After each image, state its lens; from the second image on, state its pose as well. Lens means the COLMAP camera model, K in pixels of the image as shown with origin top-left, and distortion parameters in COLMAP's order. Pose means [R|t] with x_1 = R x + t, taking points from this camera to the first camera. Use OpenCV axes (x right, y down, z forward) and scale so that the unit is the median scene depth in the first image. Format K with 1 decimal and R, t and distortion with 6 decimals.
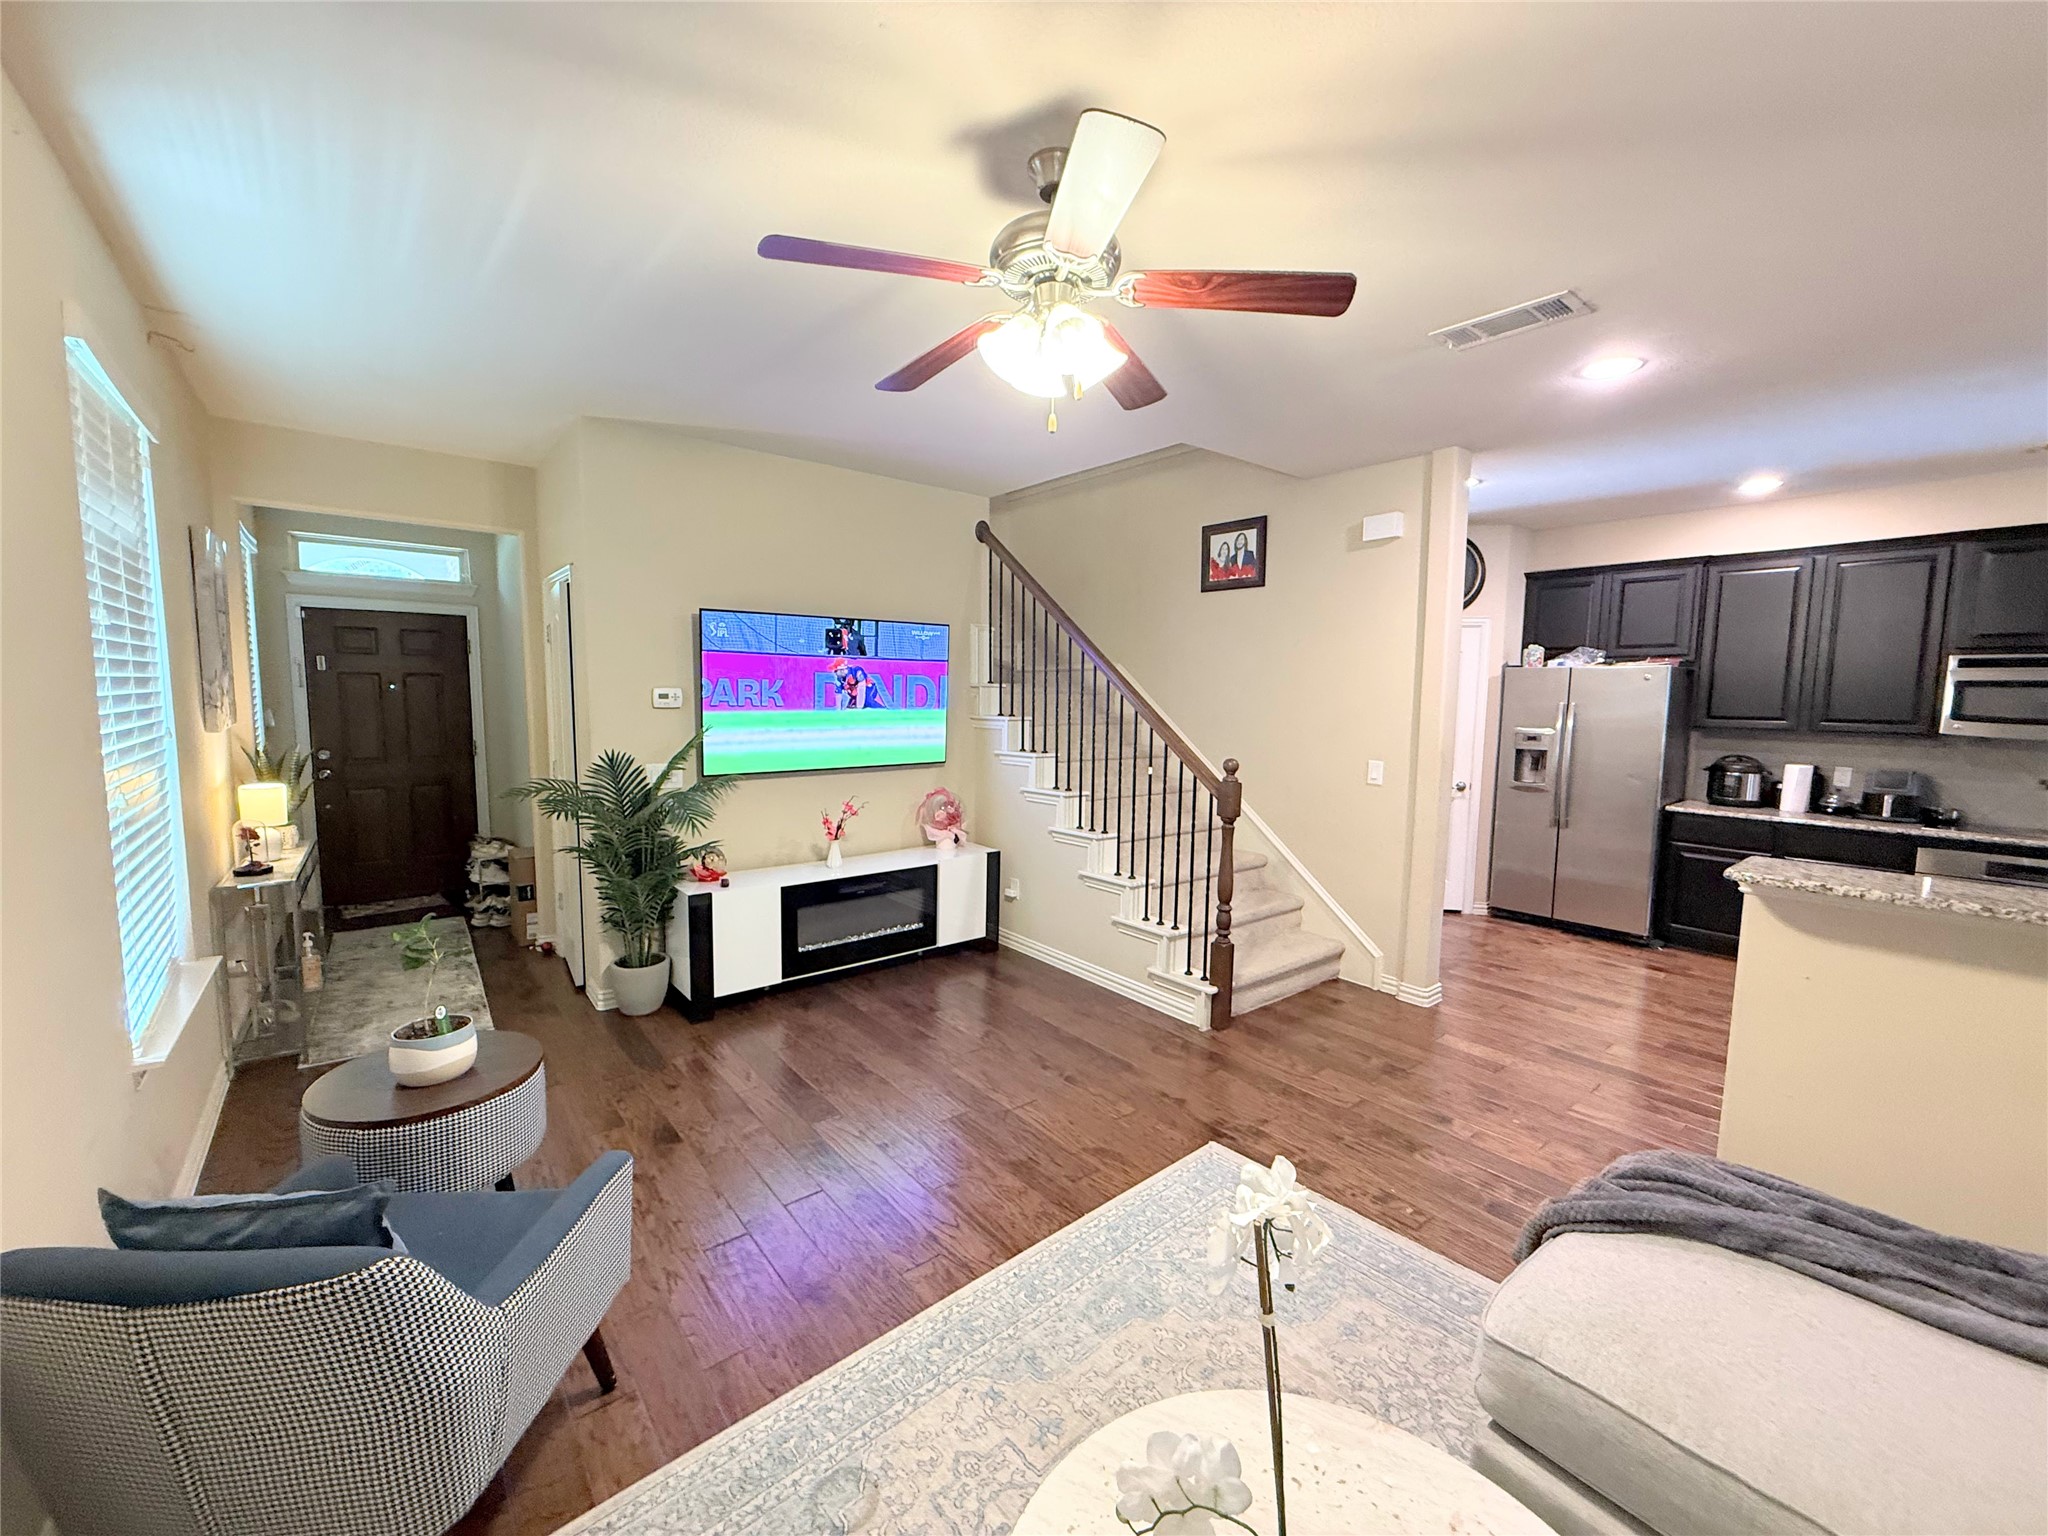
lens RADIAL K [[813.7, 0, 1017.0], [0, 813.7, 768.9], [0, 0, 1]] dist [0.000668, 0.000148]
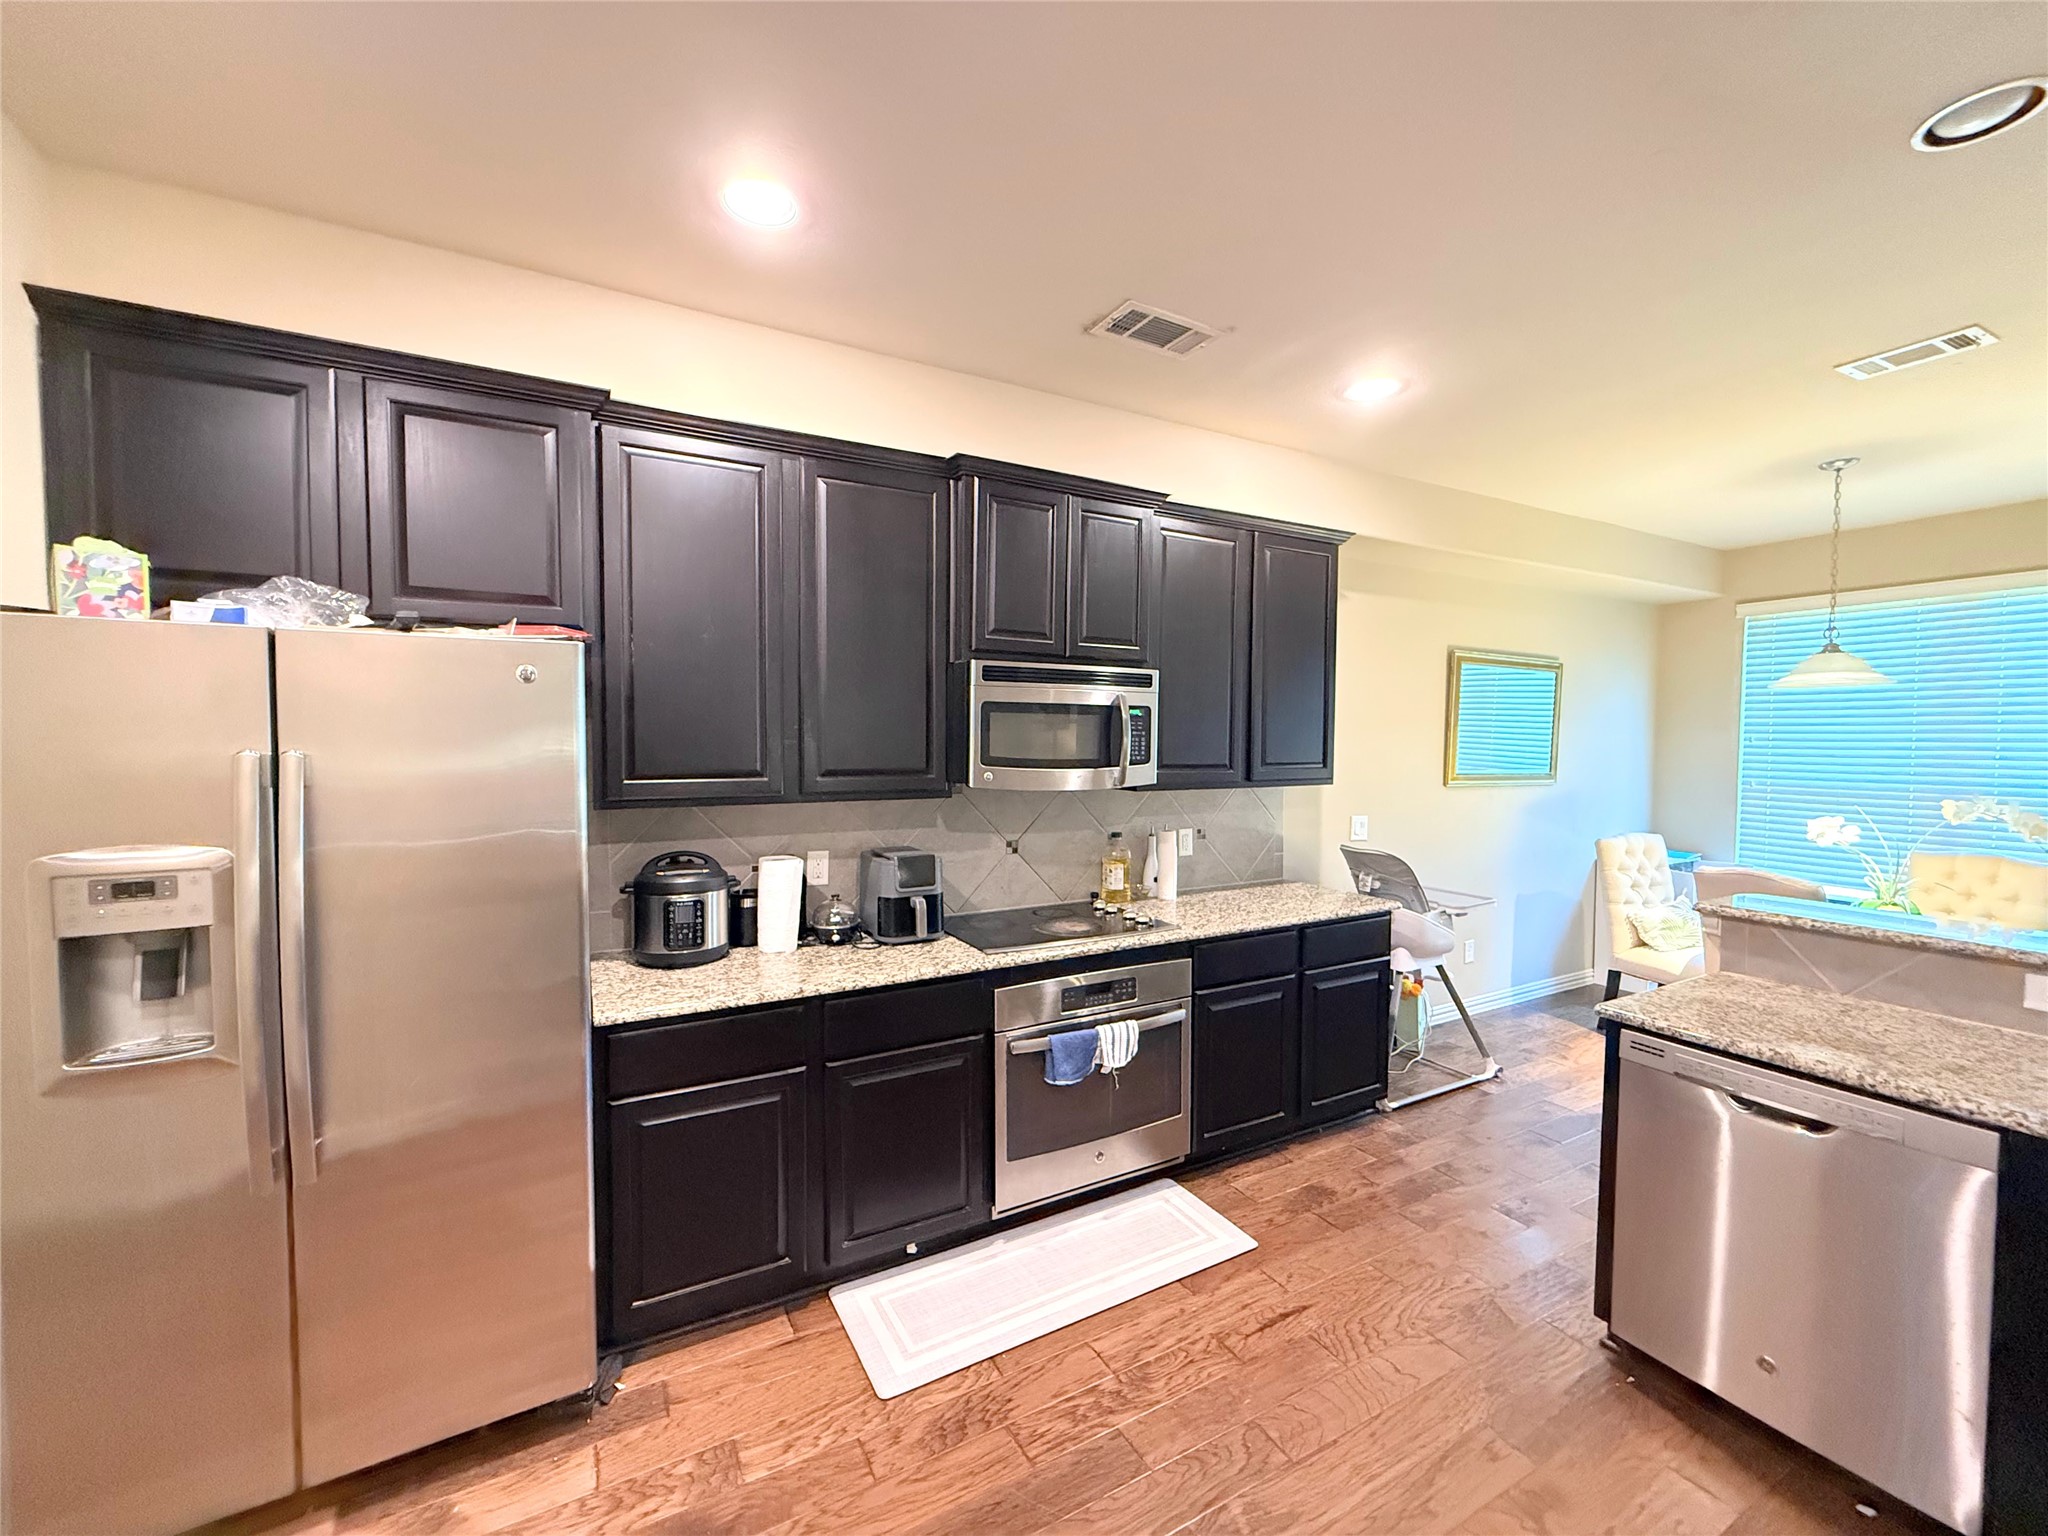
lens RADIAL K [[813.7, 0, 1017.8], [0, 813.7, 769.9], [0, 0, 1]] dist [0.000668, 0.000148]
pose [[0.181846, -0.051316, 0.981987, 0.523577], [0.091127, 0.995219, 0.035133, -0.071994], [-0.979095, 0.083097, 0.185653, 0.816873]]
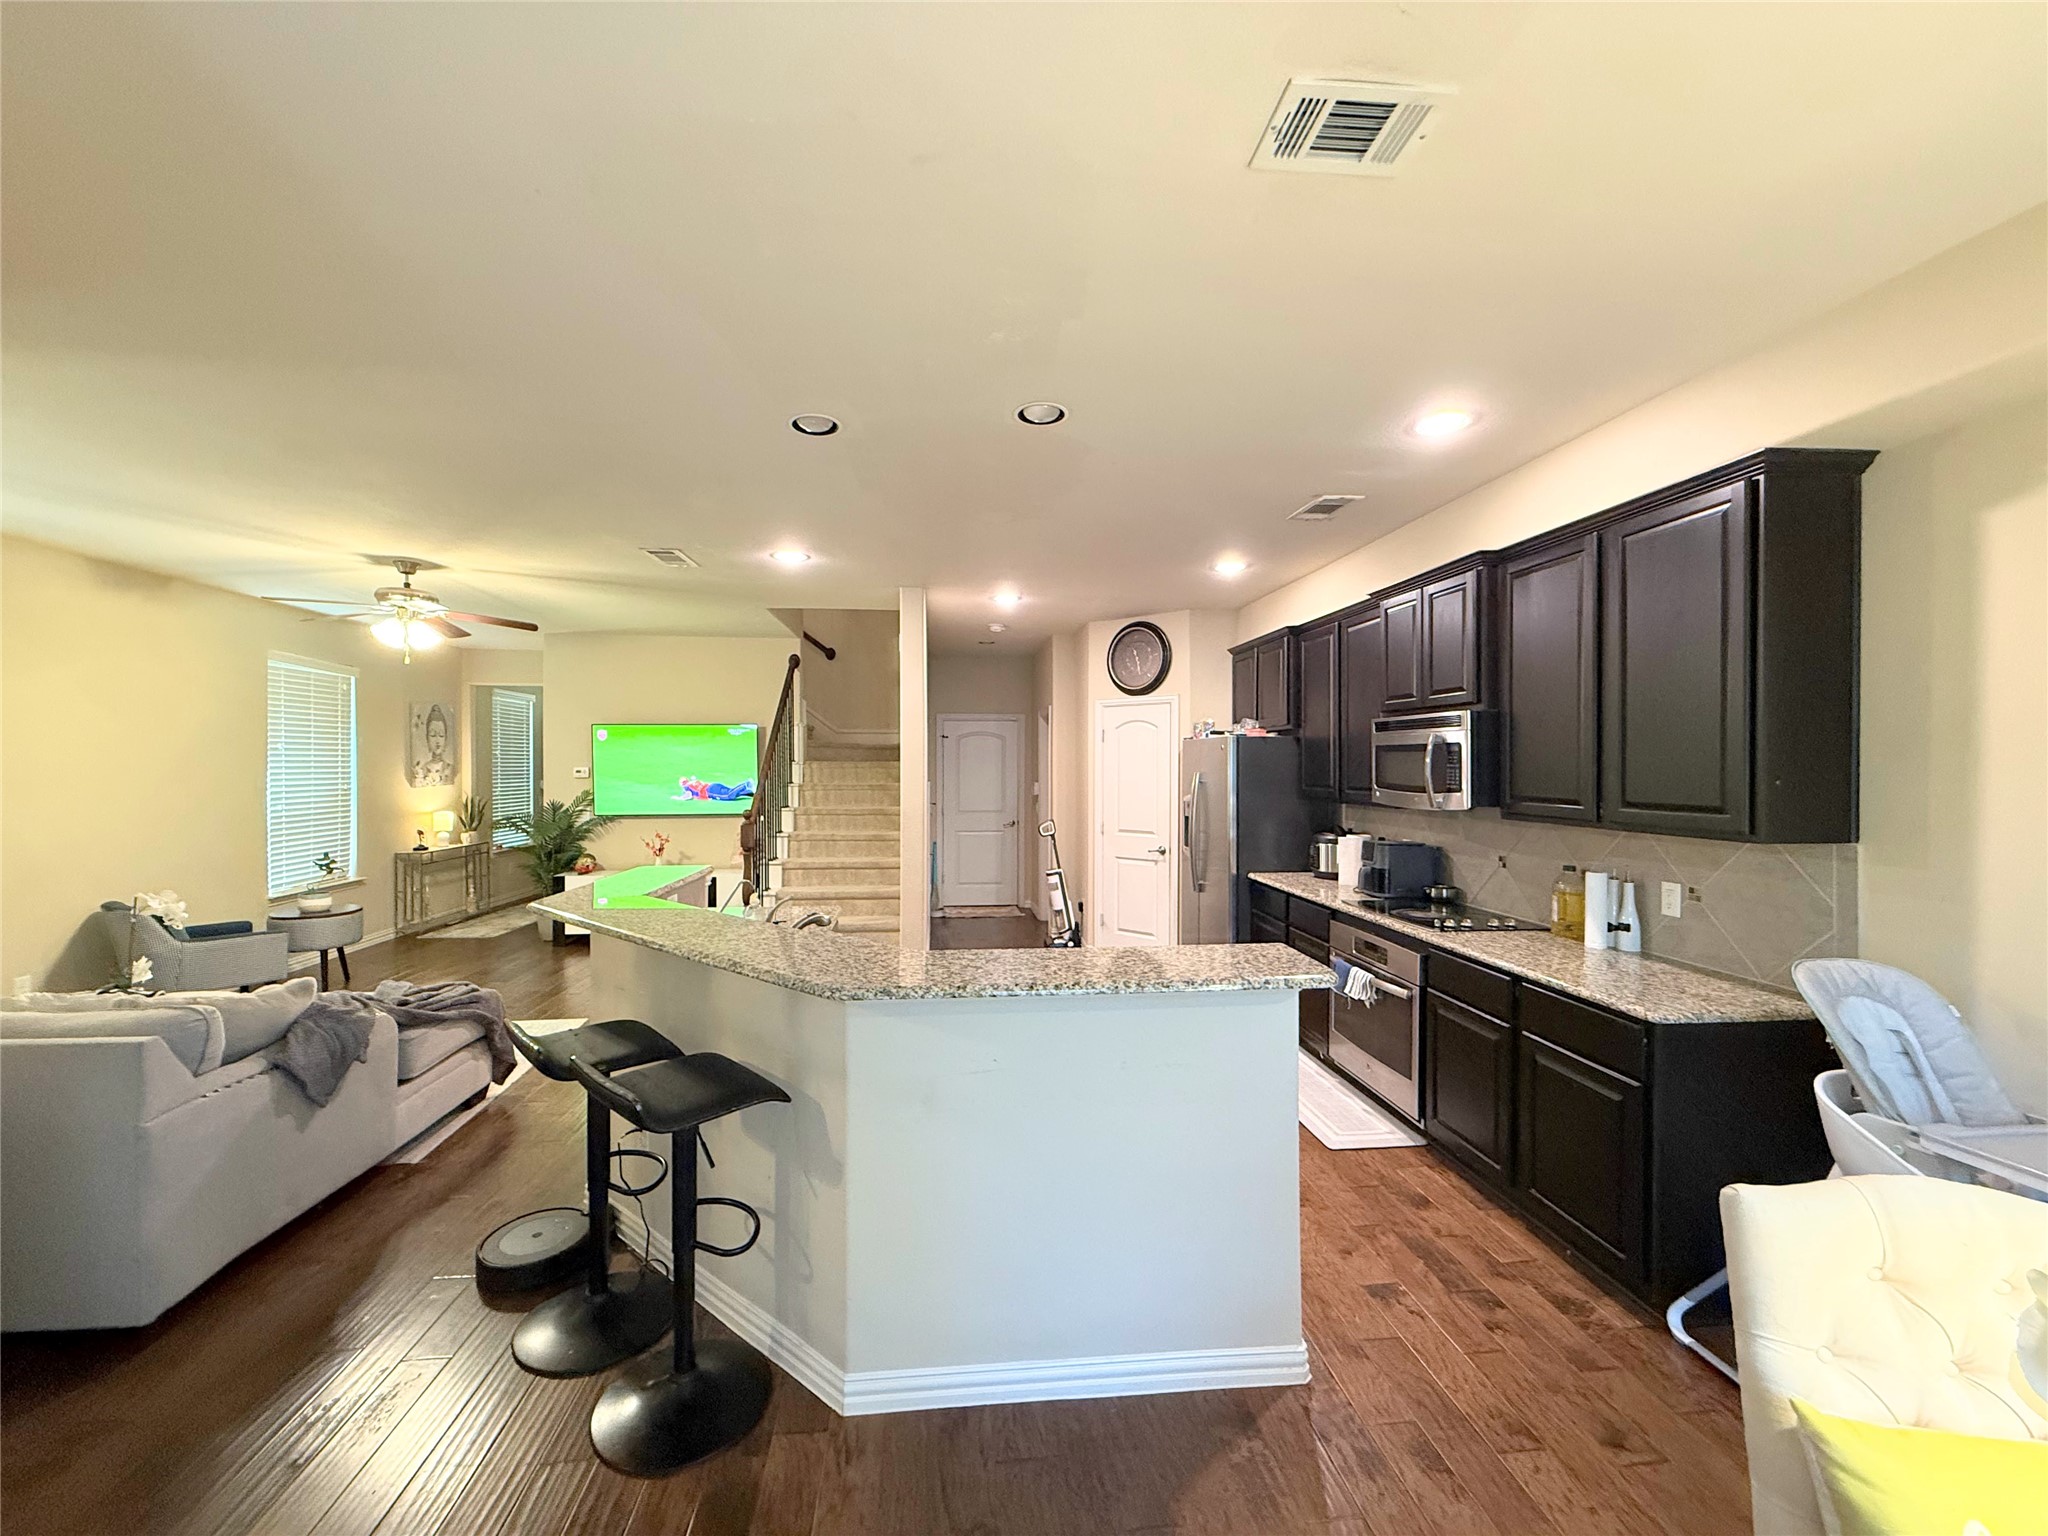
lens RADIAL K [[813.7, 0, 1018.0], [0, 813.7, 768.1], [0, 0, 1]] dist [0.000668, 0.000148]
pose [[0.840234, -0.009420, -0.542141, 1.246193], [-0.041795, 0.995749, -0.082077, 0.012223], [0.540610, 0.091623, 0.836269, -0.017466]]
